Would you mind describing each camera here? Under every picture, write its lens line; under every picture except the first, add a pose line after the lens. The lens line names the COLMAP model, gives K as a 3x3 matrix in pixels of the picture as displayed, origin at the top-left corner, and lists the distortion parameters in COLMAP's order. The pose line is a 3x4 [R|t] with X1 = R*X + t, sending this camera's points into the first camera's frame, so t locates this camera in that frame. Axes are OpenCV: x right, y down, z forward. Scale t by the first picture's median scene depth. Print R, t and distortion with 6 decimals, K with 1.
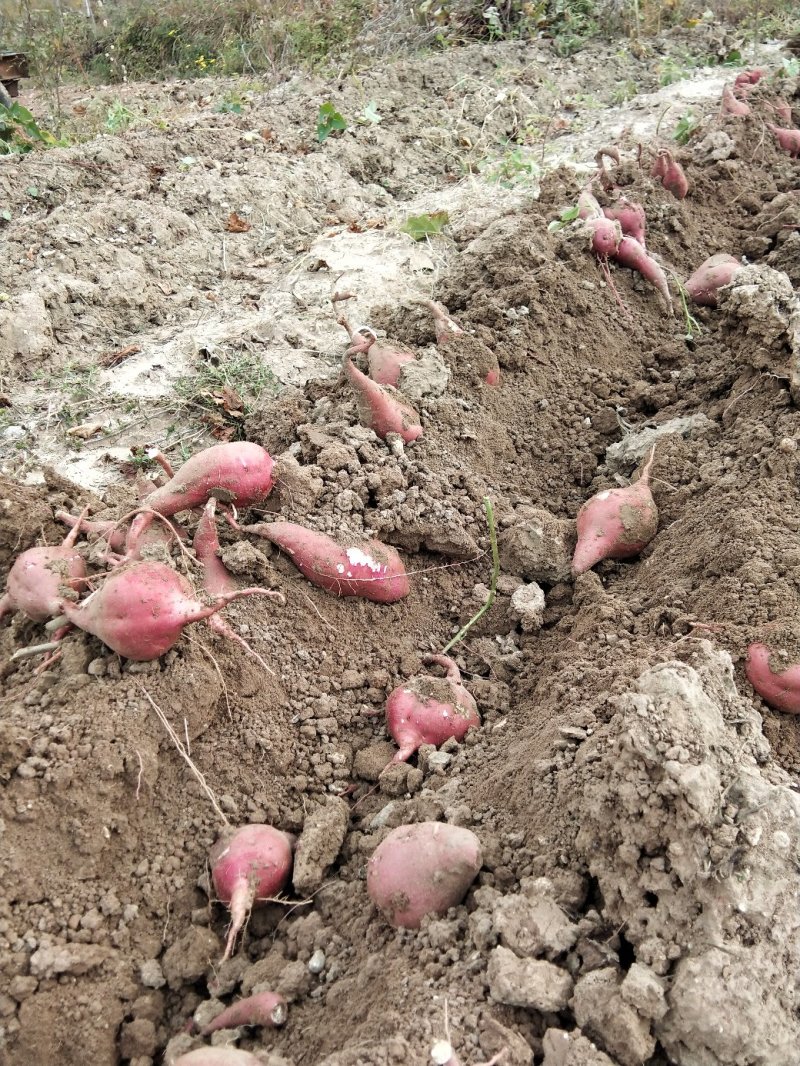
lens RADIAL K [[857.8, 0, 402.8], [0, 857.8, 541.9], [0, 0, 1]] dist [0.107796, -0.153379]
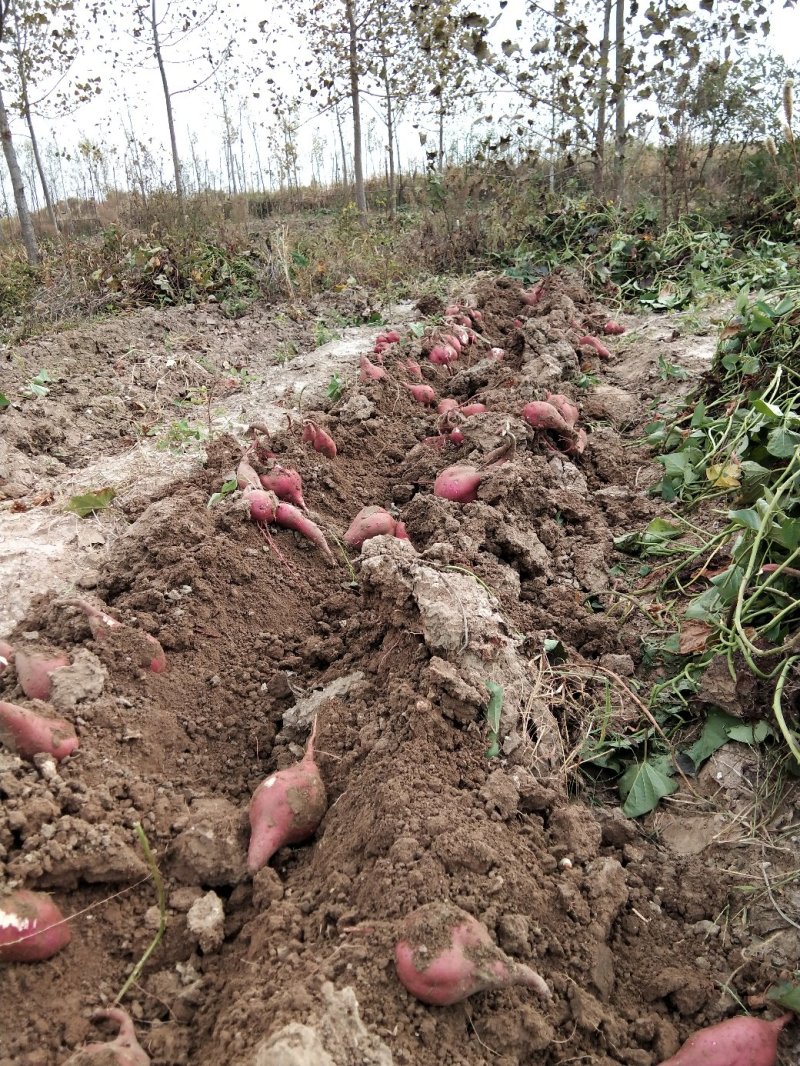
lens RADIAL K [[857.8, 0, 408.4], [0, 857.8, 539.5], [0, 0, 1]] dist [0.107796, -0.153379]
pose [[0.942179, -0.116067, 0.314369, 0.077402], [0.188003, 0.959642, -0.209147, -0.064327], [-0.277407, 0.256156, 0.925975, -0.039321]]
